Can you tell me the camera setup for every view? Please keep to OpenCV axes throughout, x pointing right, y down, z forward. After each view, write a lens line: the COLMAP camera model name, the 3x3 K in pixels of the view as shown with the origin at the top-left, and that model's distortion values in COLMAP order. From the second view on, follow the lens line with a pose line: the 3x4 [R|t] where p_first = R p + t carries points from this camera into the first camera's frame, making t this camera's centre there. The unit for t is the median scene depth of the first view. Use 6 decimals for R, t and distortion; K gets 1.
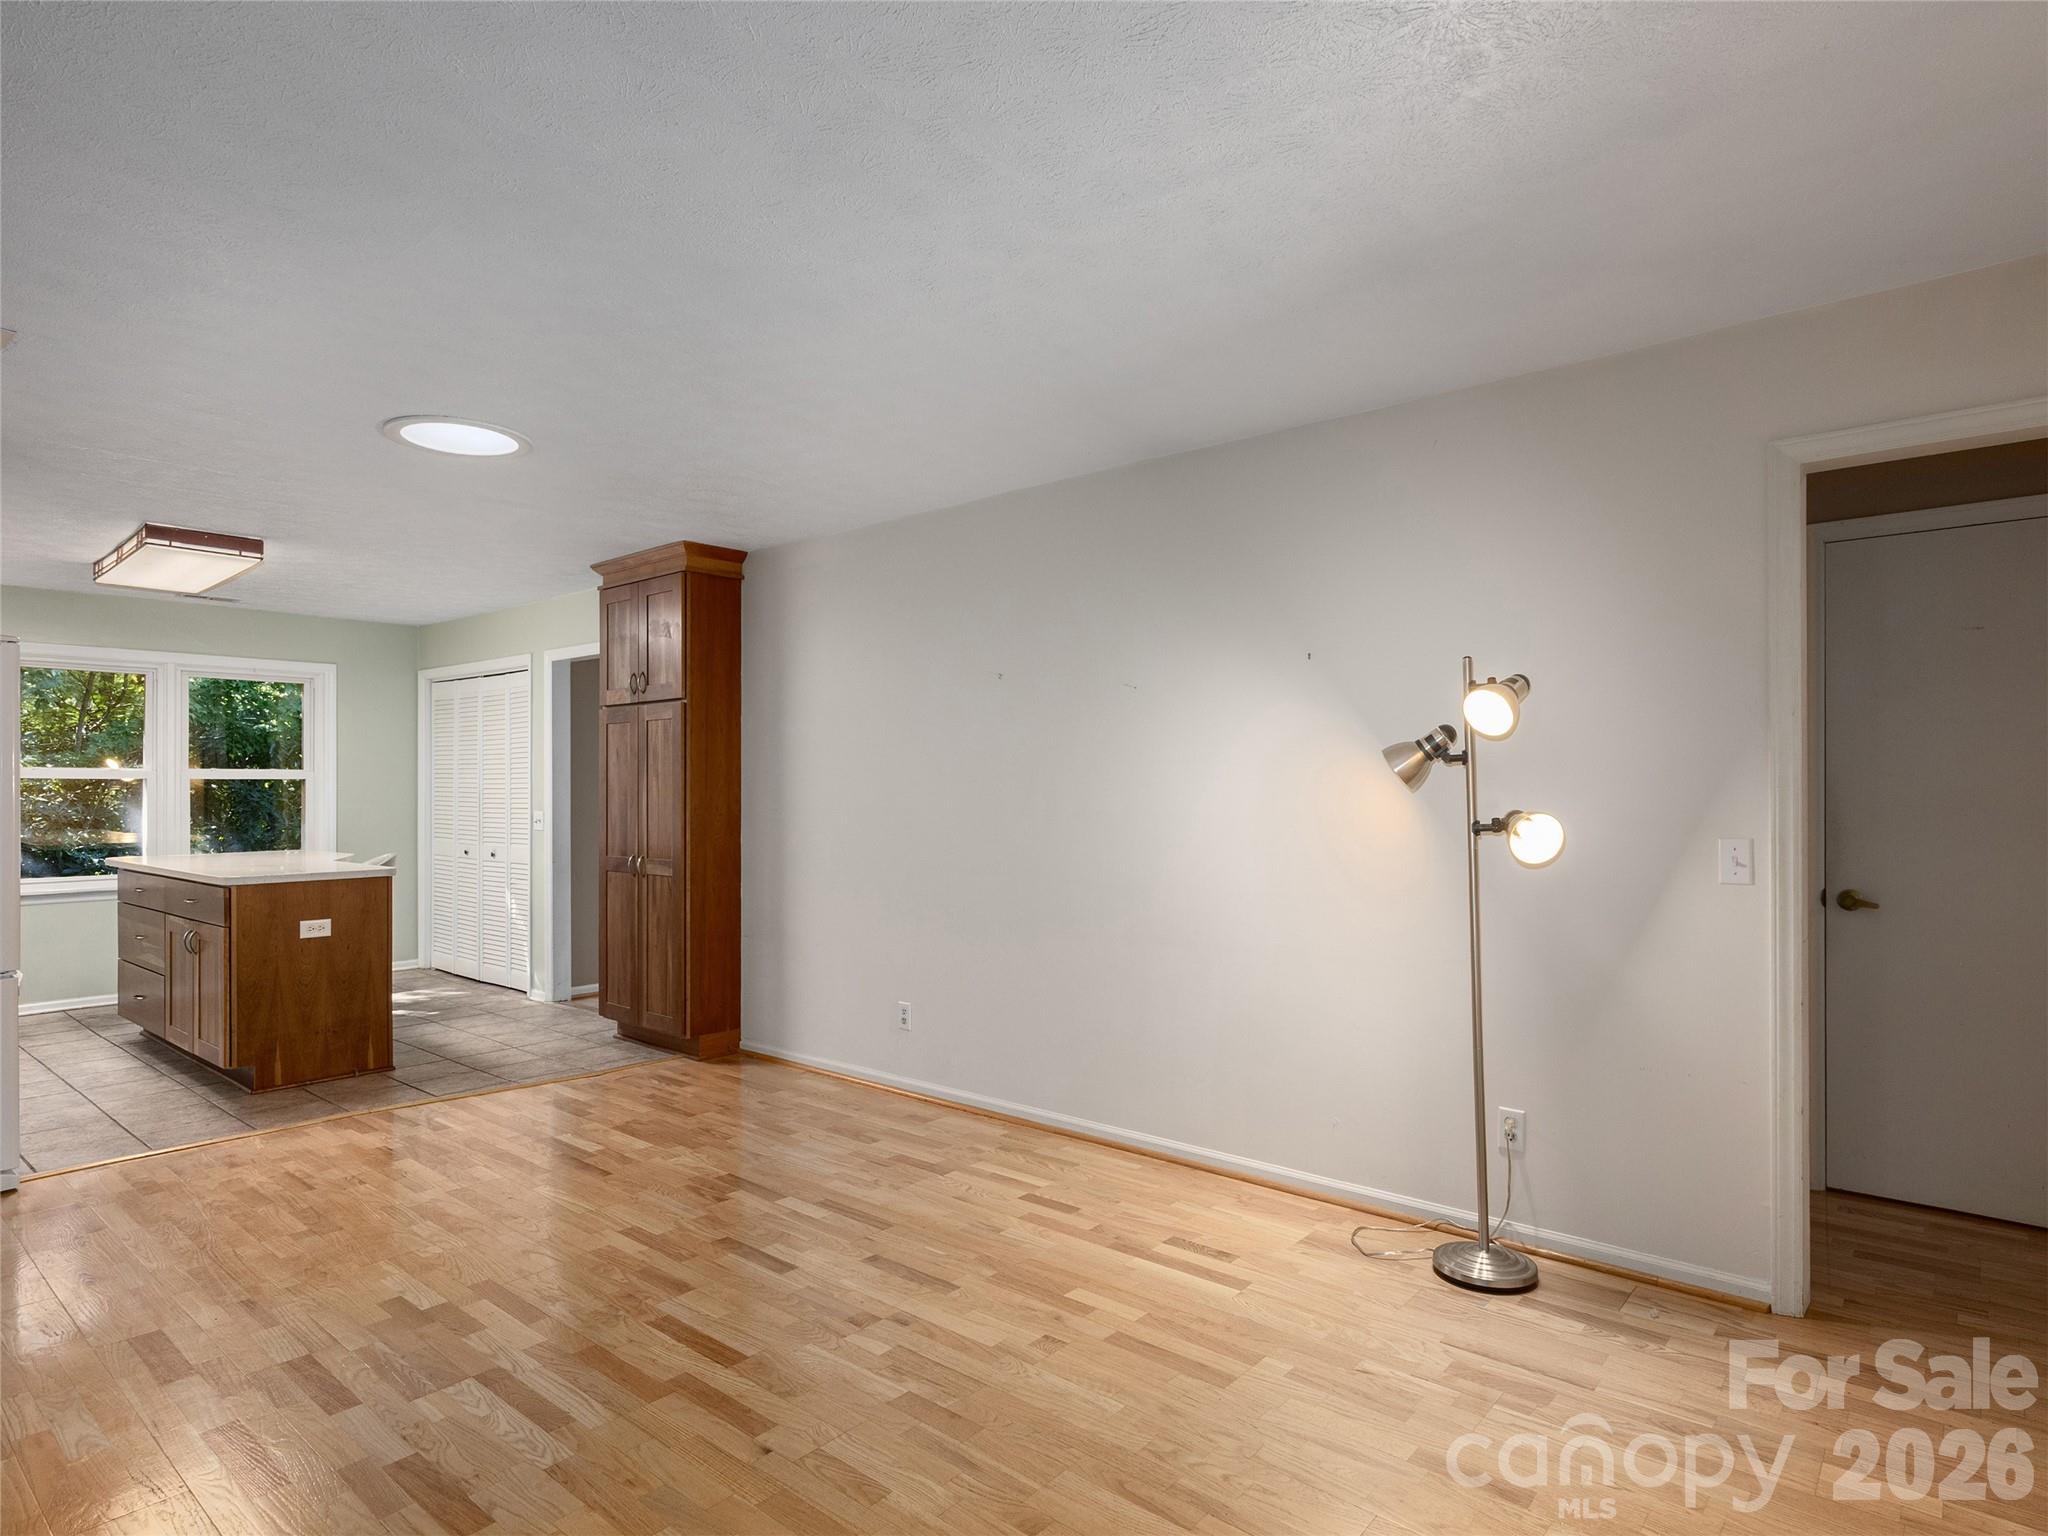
lens RADIAL K [[1116.1, 0, 1025.2], [0, 1116.1, 785.1], [0, 0, 1]] dist [-0.000291, -0.001523]
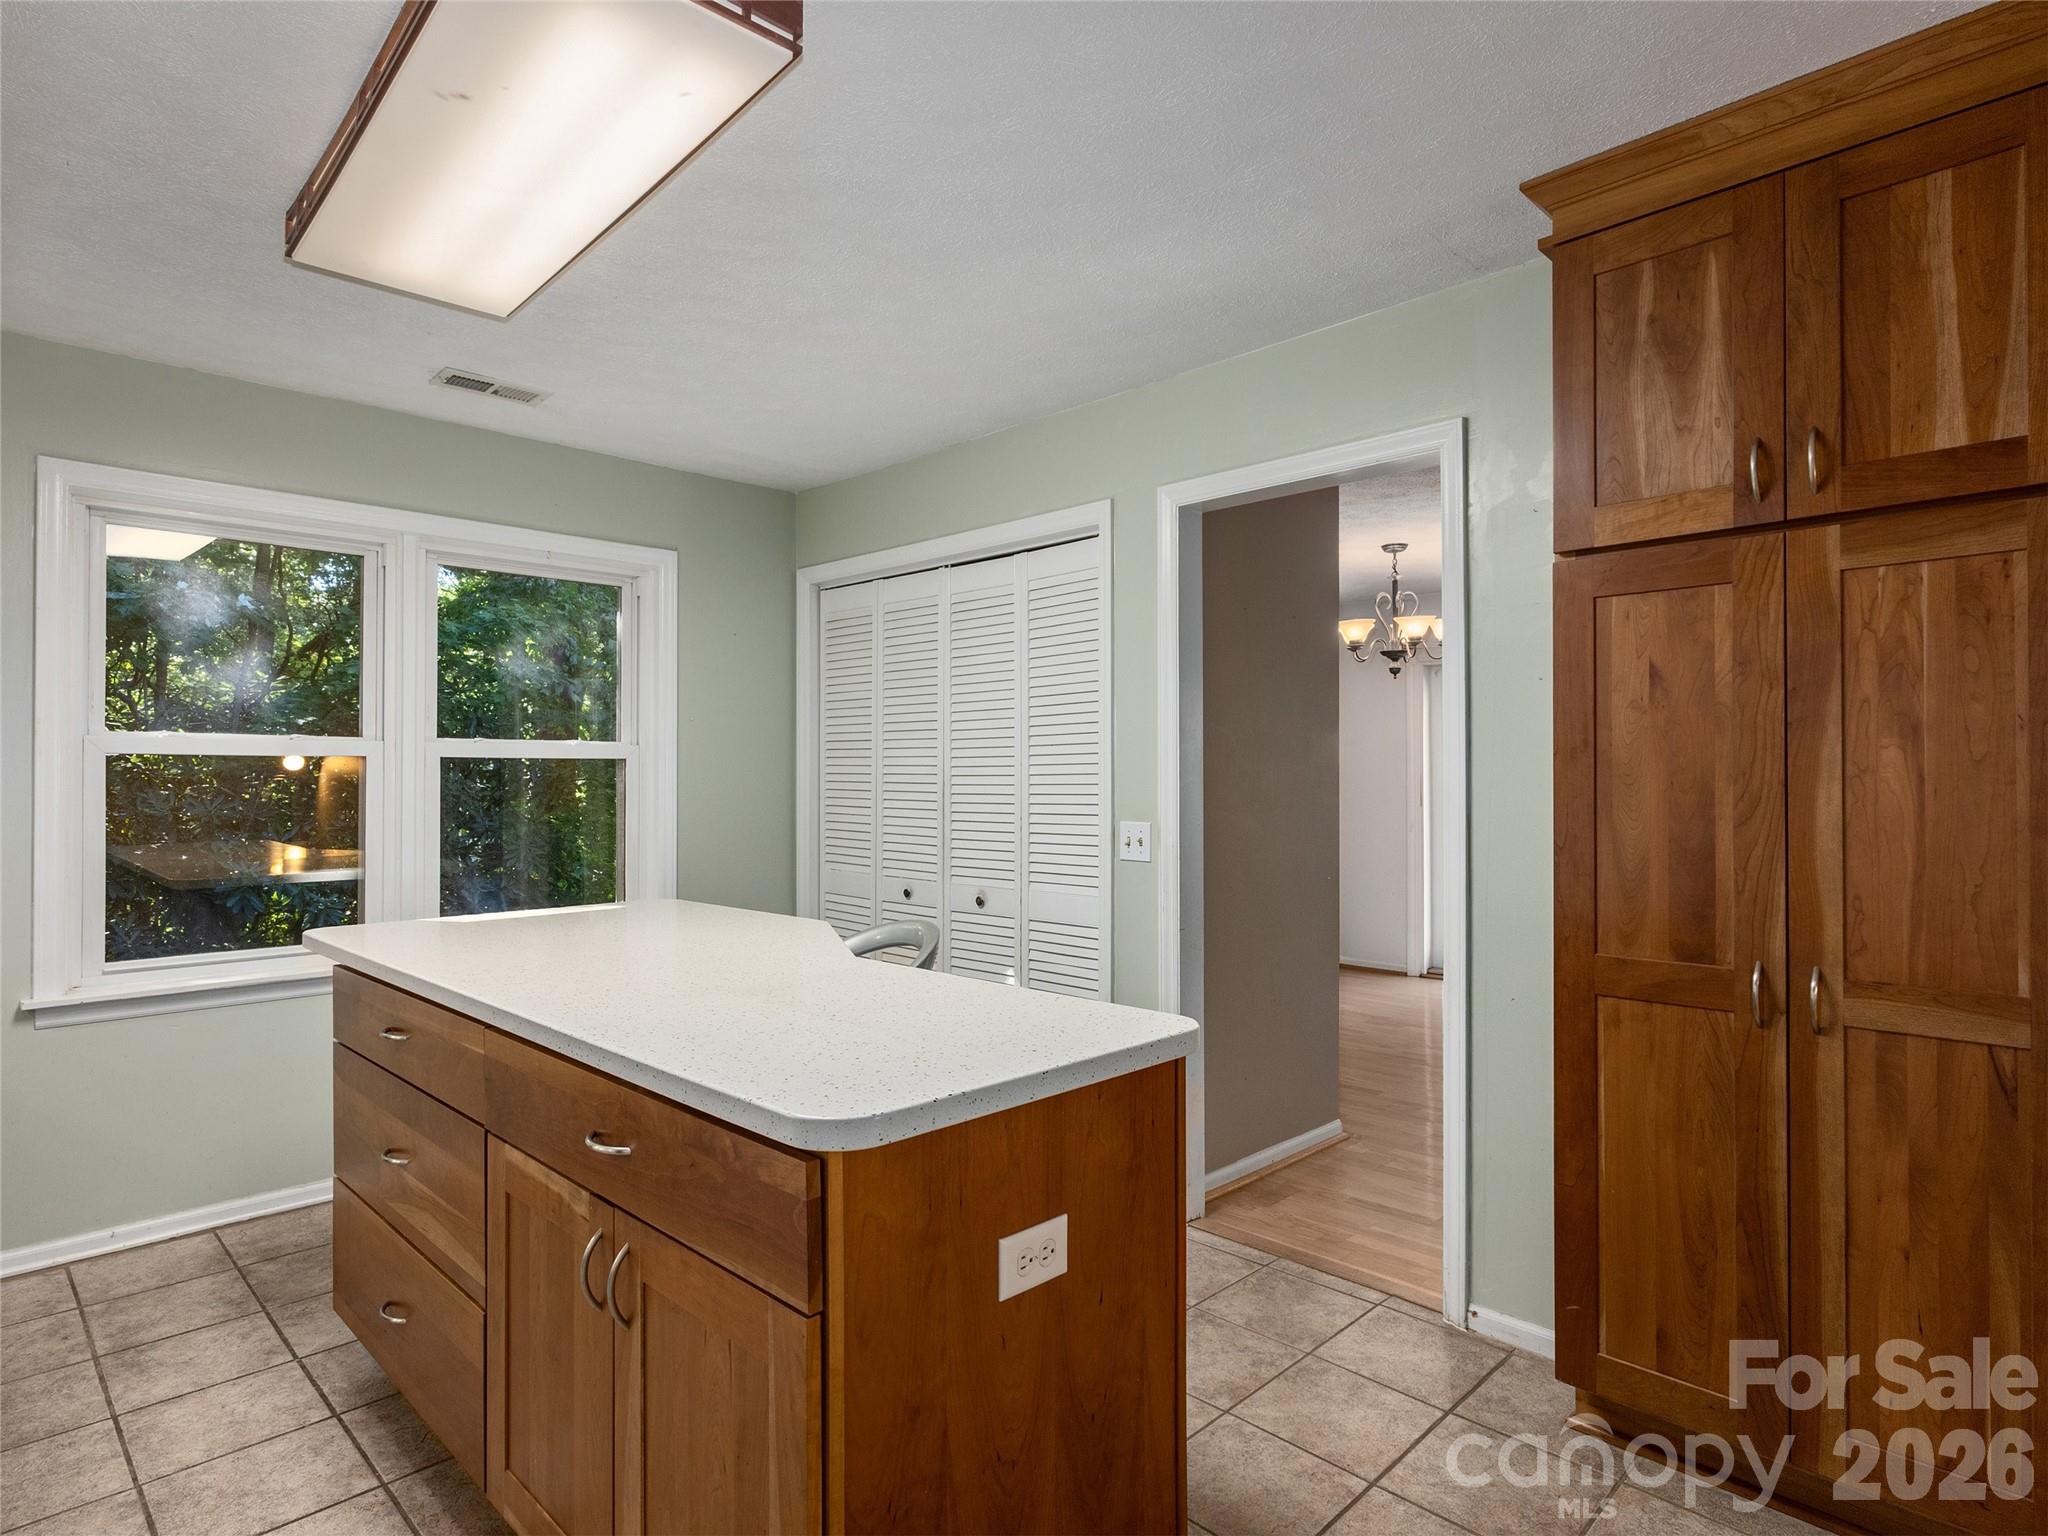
lens RADIAL K [[1116.1, 0, 1030.8], [0, 1116.1, 764.2], [0, 0, 1]] dist [-0.000291, -0.001523]
pose [[0.996650, -0.004061, -0.081690, -0.524774], [0.003566, 0.999974, -0.006209, 0.002148], [0.081713, 0.005897, 0.996638, 0.608658]]
